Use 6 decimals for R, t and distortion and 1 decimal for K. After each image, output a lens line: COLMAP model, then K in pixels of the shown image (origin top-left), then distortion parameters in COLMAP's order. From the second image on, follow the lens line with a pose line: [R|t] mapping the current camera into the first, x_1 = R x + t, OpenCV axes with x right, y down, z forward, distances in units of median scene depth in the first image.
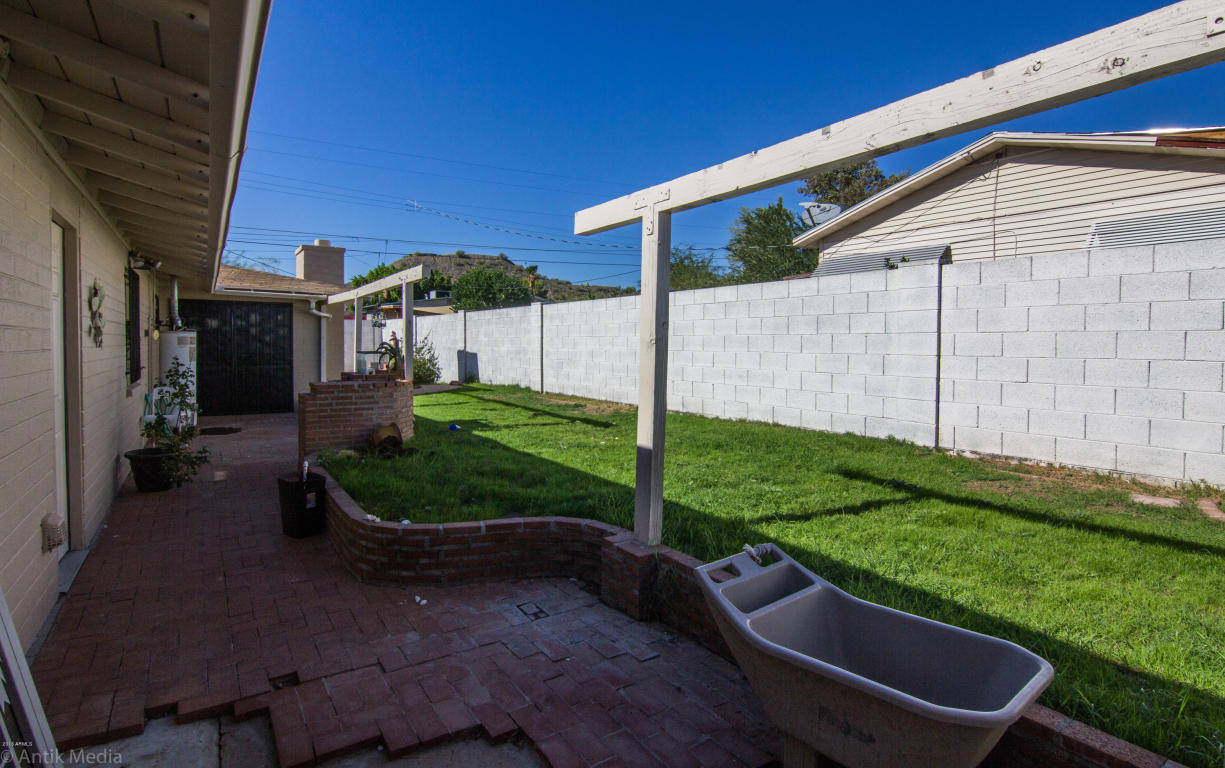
lens RADIAL K [[625.3, 0, 618.2], [0, 625.3, 379.5], [0, 0, 1]] dist [-0.026990, -0.003330]
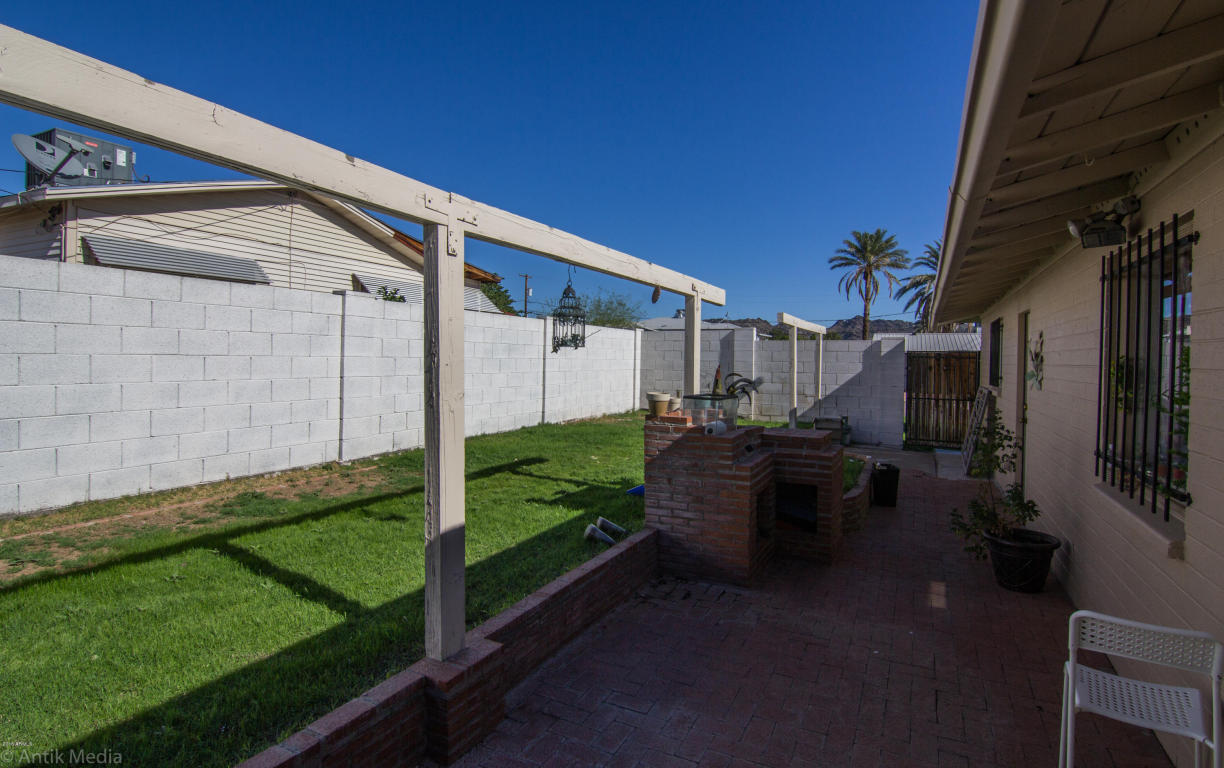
lens RADIAL K [[624.8, 0, 616.8], [0, 624.8, 386.4], [0, 0, 1]] dist [-0.026990, -0.003330]
pose [[-0.517153, -0.060151, 0.853777, -0.710003], [0.018231, 0.996527, 0.081251, -0.090288], [-0.855699, 0.057584, -0.514260, 1.109671]]
